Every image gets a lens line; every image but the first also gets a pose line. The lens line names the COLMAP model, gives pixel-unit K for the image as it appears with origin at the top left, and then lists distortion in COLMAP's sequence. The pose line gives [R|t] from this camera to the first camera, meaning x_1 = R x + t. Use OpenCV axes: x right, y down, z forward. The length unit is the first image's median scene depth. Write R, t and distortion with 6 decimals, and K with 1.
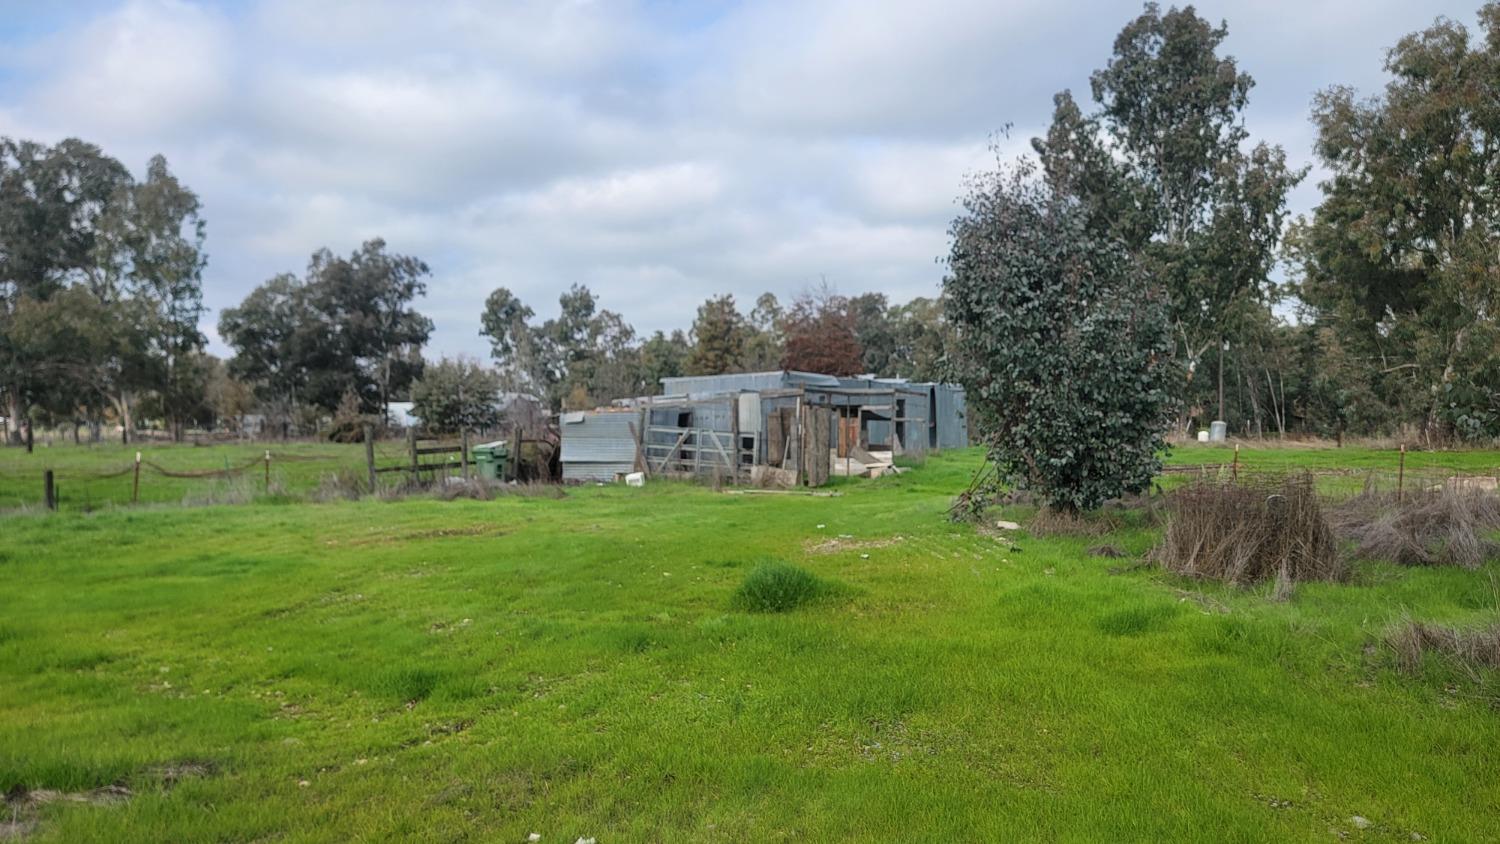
lens RADIAL K [[1057.5, 0, 761.9], [0, 1057.5, 422.3], [0, 0, 1]] dist [0.064972, -0.028644]
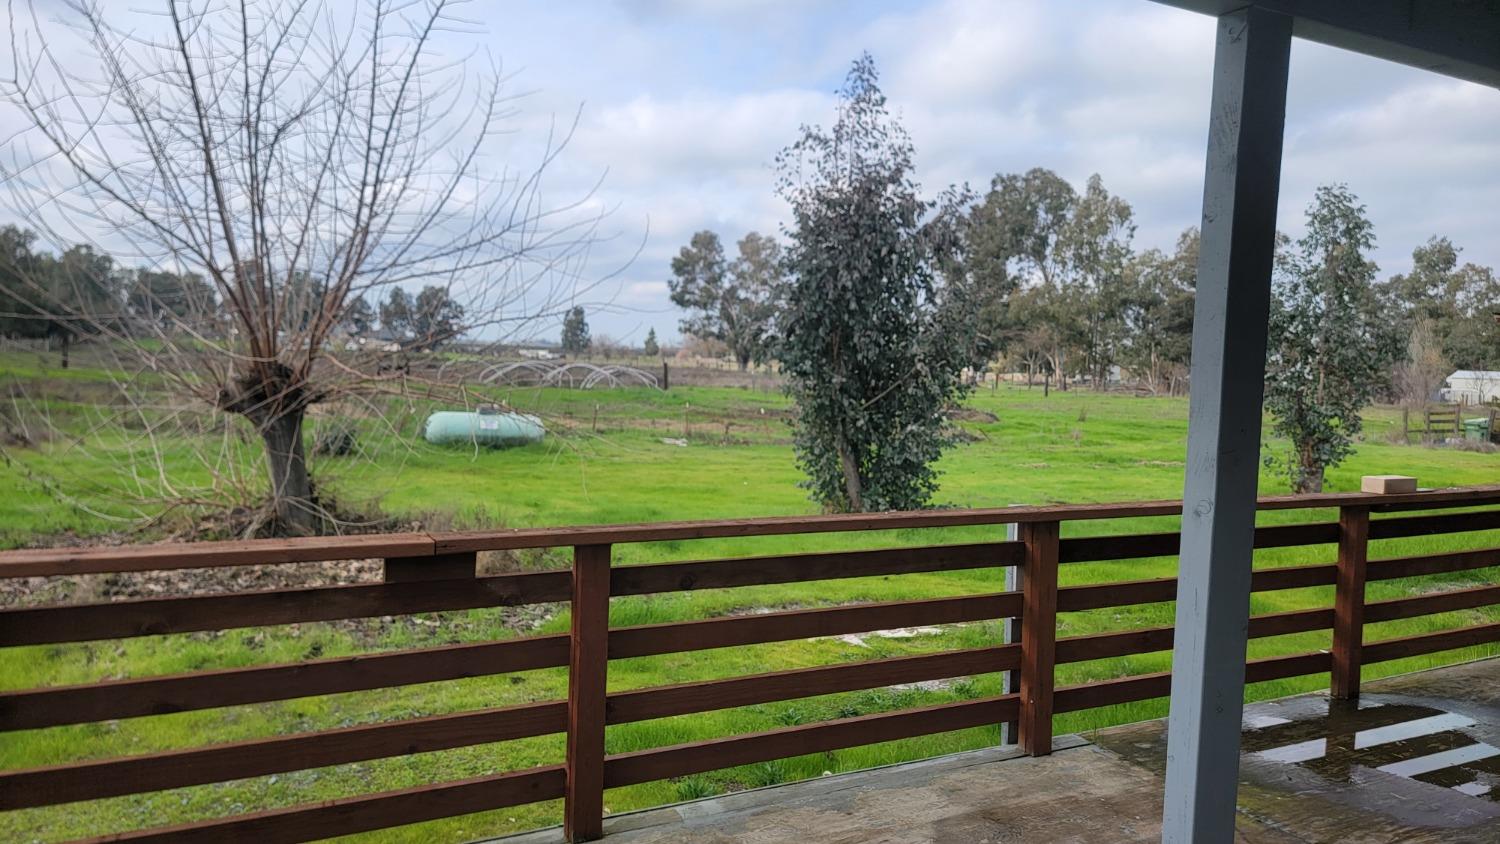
lens RADIAL K [[1057.5, 0, 757.8], [0, 1057.5, 433.9], [0, 0, 1]] dist [0.064972, -0.028644]
pose [[0.762014, 0.076282, -0.643052, -0.003028], [-0.036953, 0.996542, 0.074426, -0.005166], [0.646505, -0.032951, 0.762198, -0.125701]]
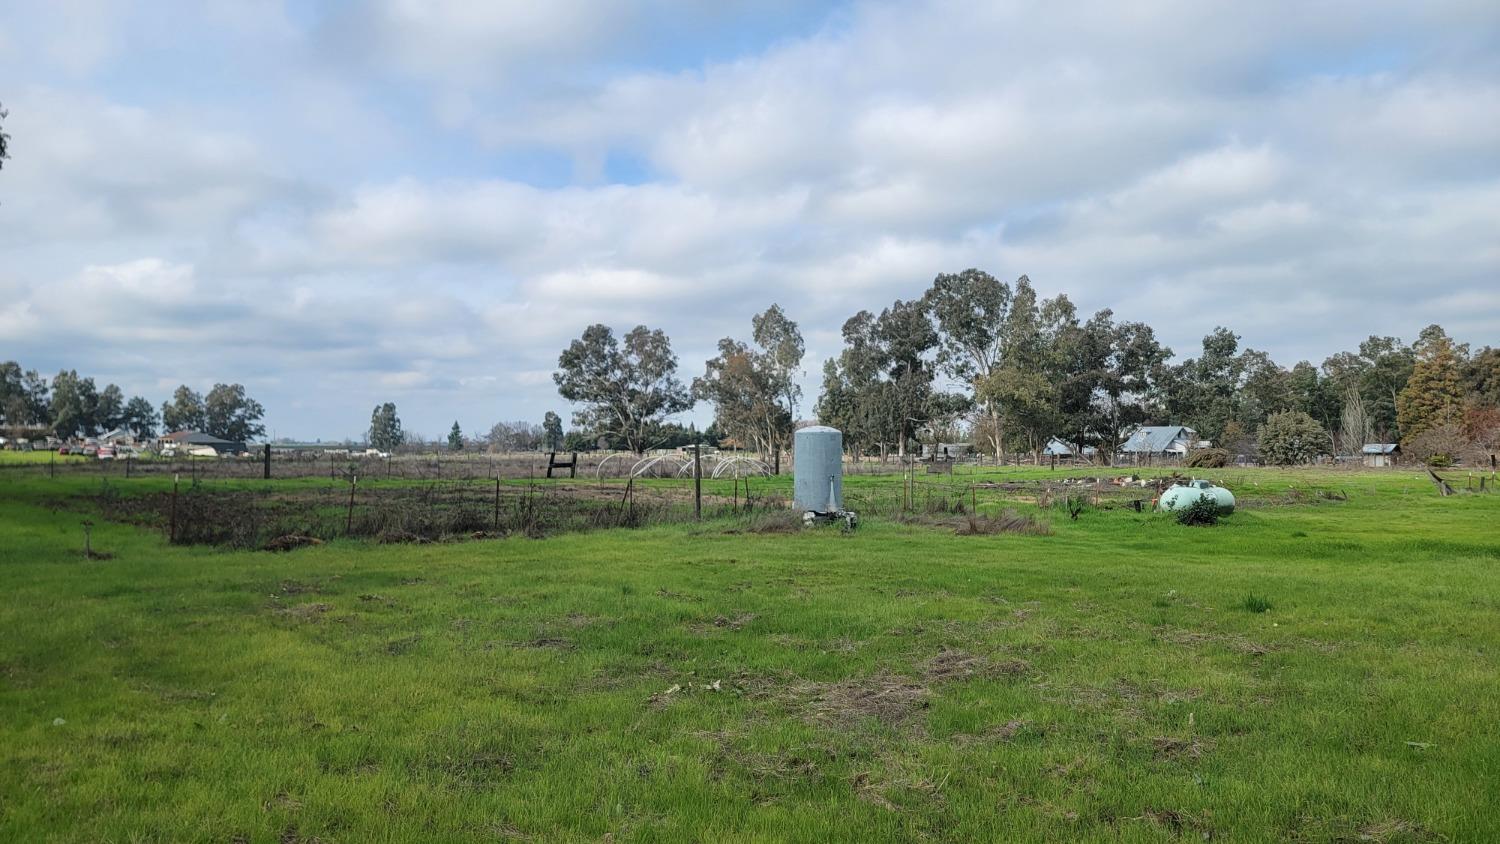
lens RADIAL K [[1057.5, 0, 755.2], [0, 1057.5, 420.8], [0, 0, 1]] dist [0.064972, -0.028644]
pose [[0.891432, -0.009568, -0.453054, -0.102162], [-0.002046, 0.999682, -0.025139, -0.002743], [0.453150, 0.023337, 0.891129, -0.217076]]
